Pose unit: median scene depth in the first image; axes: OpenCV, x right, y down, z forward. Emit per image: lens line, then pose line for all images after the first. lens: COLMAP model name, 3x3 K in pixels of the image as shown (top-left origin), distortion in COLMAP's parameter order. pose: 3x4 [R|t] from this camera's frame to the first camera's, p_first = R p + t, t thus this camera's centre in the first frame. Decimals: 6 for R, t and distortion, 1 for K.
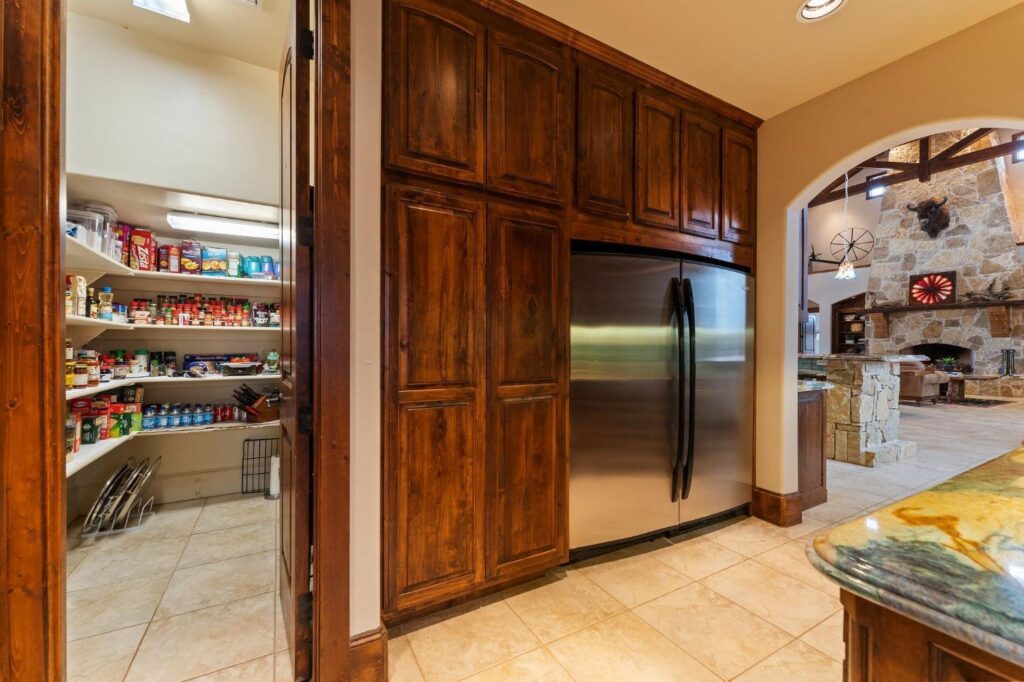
lens RADIAL K [[411.3, 0, 509.5], [0, 411.3, 346.8], [0, 0, 1]] dist [0.000118, -0.000205]
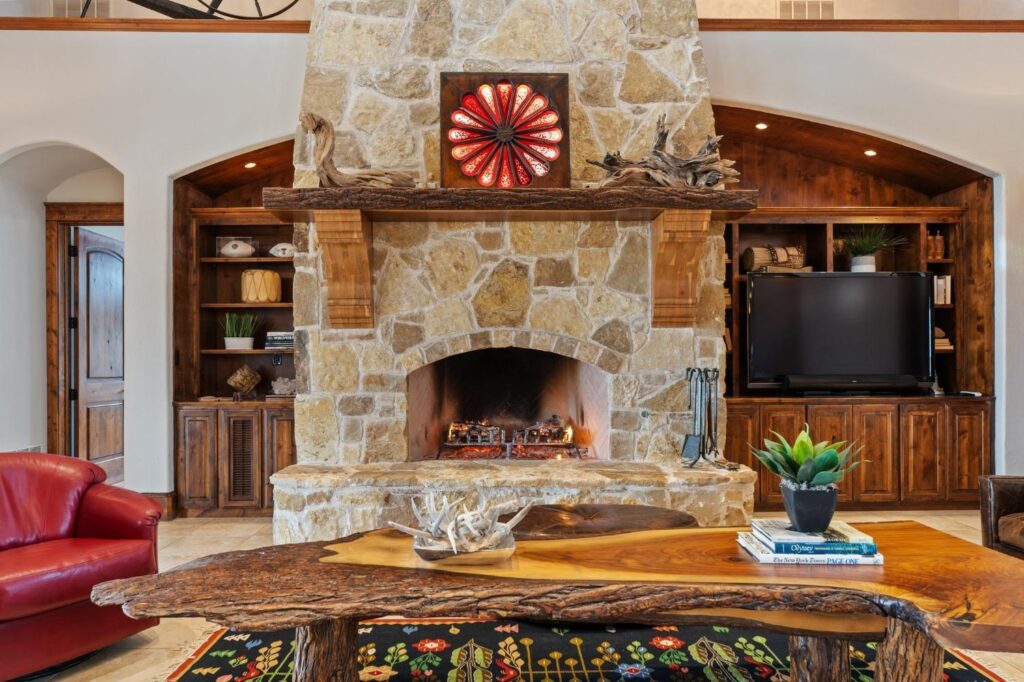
lens RADIAL K [[699.5, 0, 511.7], [0, 699.5, 349.5], [0, 0, 1]] dist [0.006297, 0.001237]
pose [[0.483746, 0.012006, 0.875126, 0.641624], [0.009961, 0.999766, -0.019223, 0.001248], [-0.875152, 0.018016, 0.483513, 0.777735]]
